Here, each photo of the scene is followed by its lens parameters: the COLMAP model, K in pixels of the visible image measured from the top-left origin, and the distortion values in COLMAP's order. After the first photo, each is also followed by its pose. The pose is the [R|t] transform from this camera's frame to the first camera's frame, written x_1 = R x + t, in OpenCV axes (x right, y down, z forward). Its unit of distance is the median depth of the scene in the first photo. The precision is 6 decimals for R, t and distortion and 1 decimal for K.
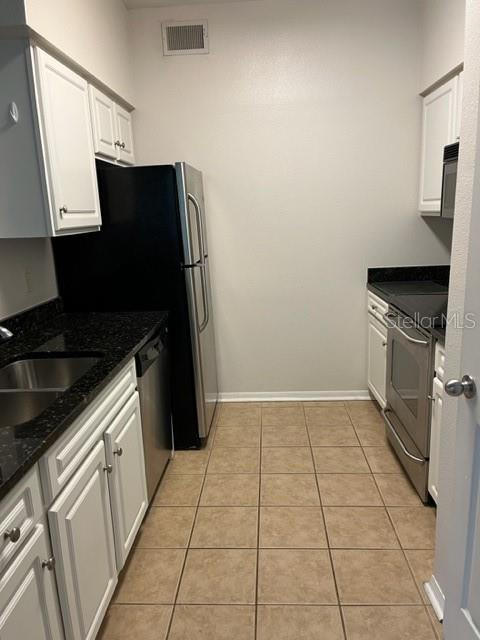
lens RADIAL K [[473.4, 0, 240.0], [0, 473.4, 320.0], [0, 0, 1]] dist [-0.005264, -0.005064]
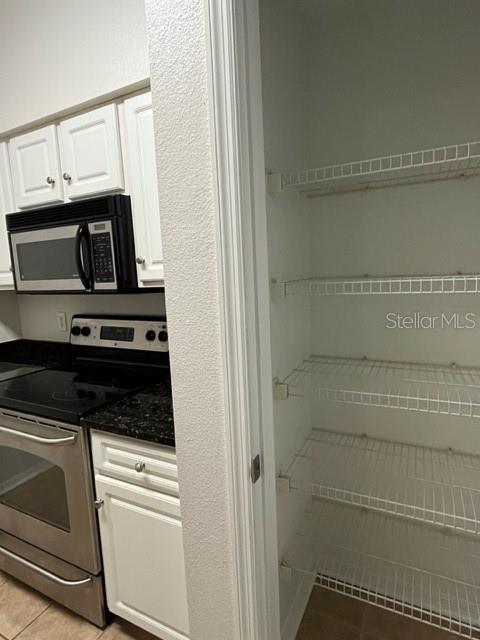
lens RADIAL K [[355.7, 0, 242.7], [0, 355.7, 315.9], [0, 0, 1]] dist [-0.001098, 0.000102]
pose [[0.414778, -0.096676, 0.904772, -0.015402], [0.237615, 0.971346, -0.005142, -0.078442], [-0.878350, 0.217120, 0.425865, 0.416471]]
